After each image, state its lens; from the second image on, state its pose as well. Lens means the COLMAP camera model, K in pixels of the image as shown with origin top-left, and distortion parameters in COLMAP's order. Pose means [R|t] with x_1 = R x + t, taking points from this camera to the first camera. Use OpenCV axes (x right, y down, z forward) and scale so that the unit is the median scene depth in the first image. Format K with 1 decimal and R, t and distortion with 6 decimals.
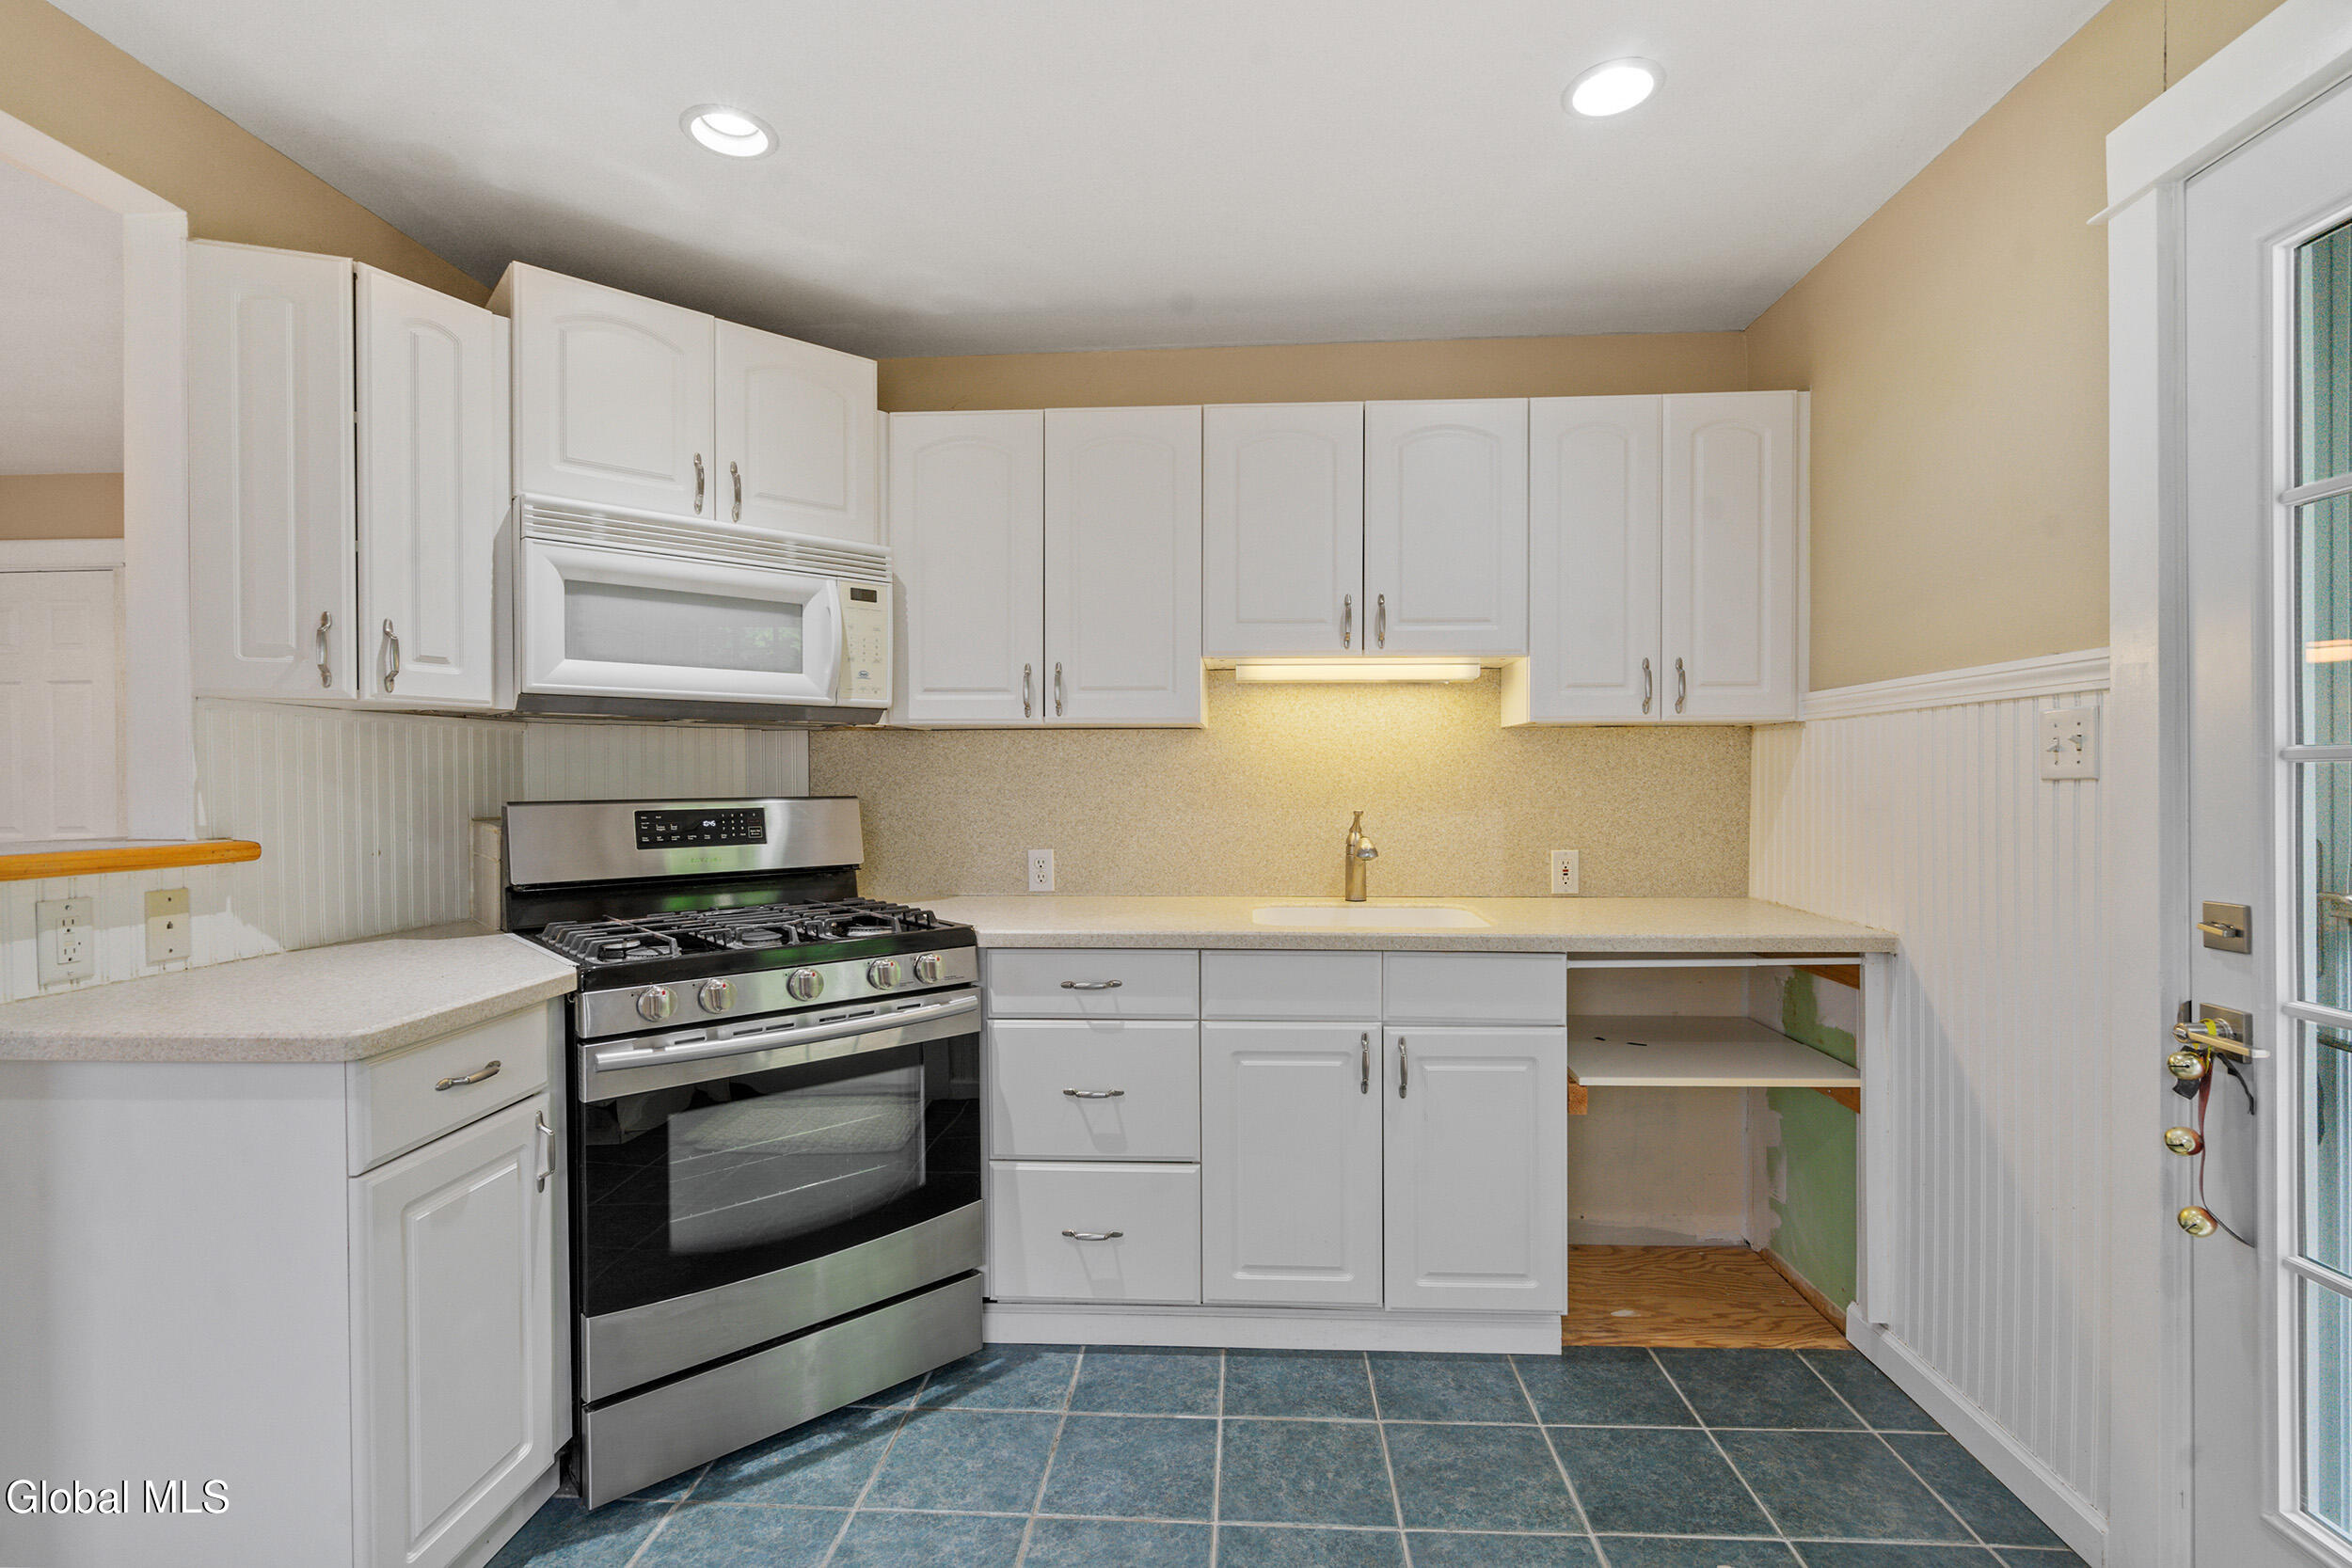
lens RADIAL K [[1087.8, 0, 1187.7], [0, 1087.8, 789.2], [0, 0, 1]] dist [-0.003611, -0.001004]
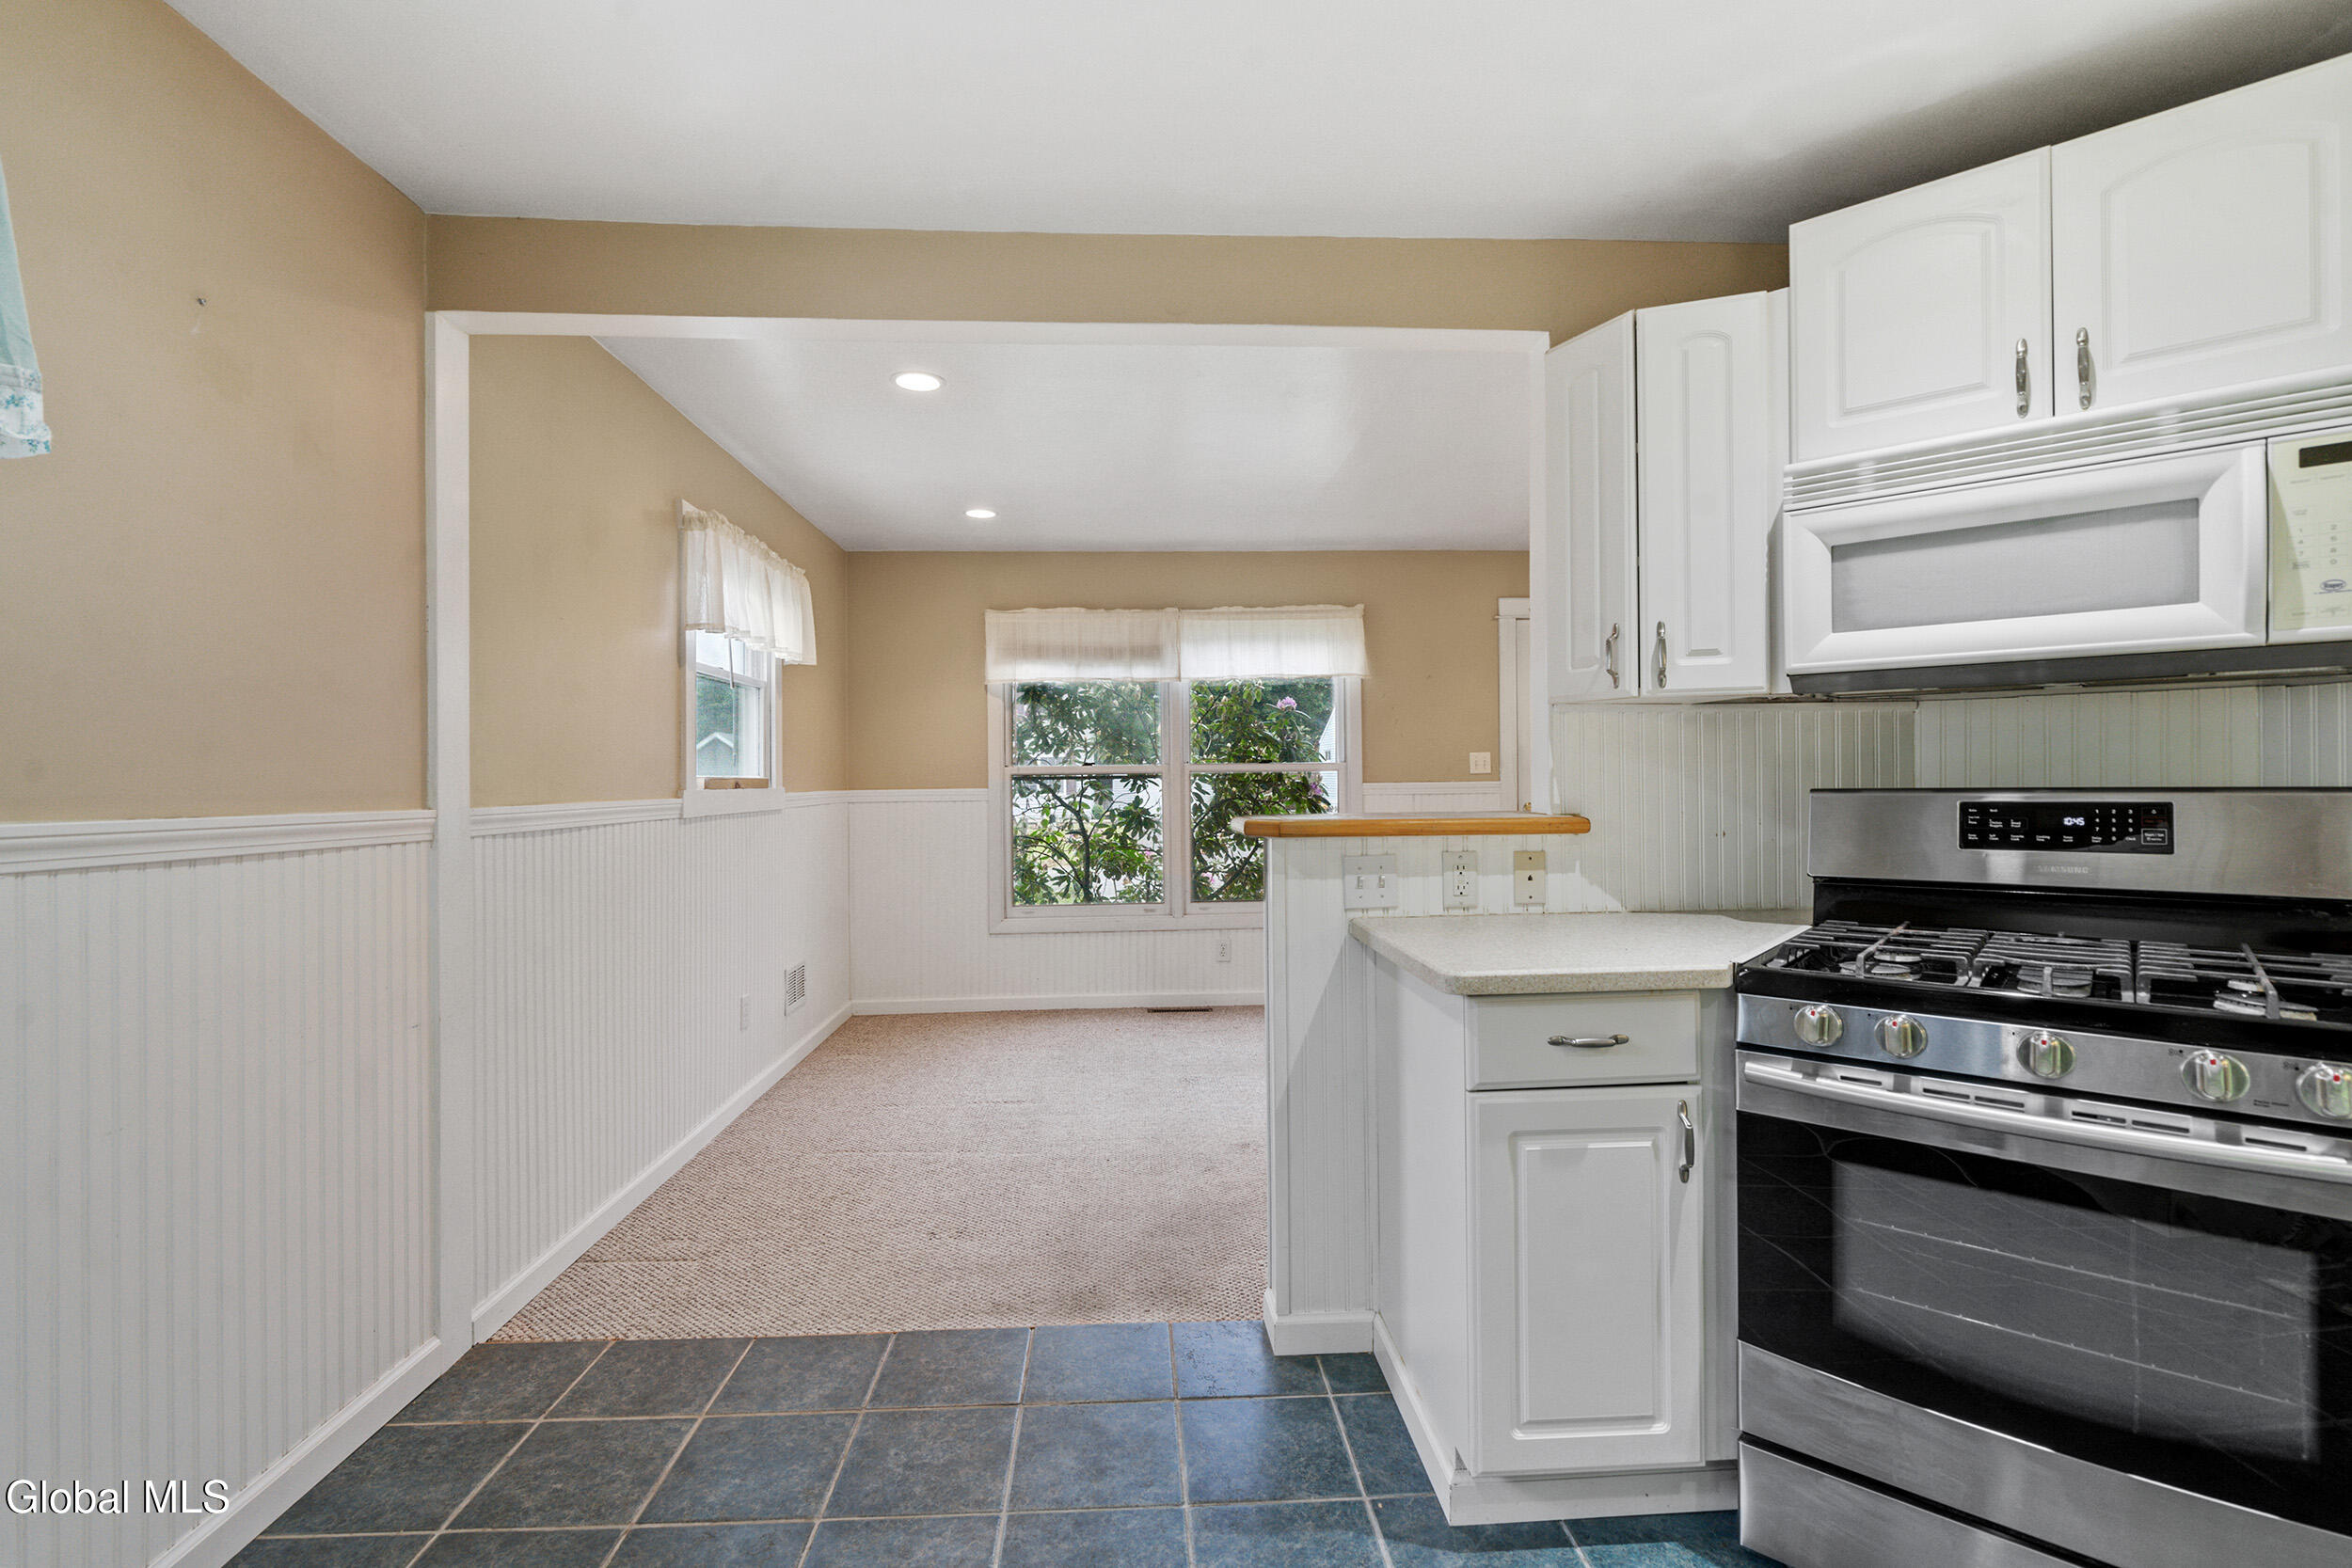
lens RADIAL K [[1087.8, 0, 1180.3], [0, 1087.8, 777.8], [0, 0, 1]] dist [-0.003611, -0.001004]
pose [[0.096975, 0.005145, -0.995274, 0.285600], [0.001810, 0.999984, 0.005345, -0.004068], [0.995285, -0.002320, 0.096964, 0.368364]]
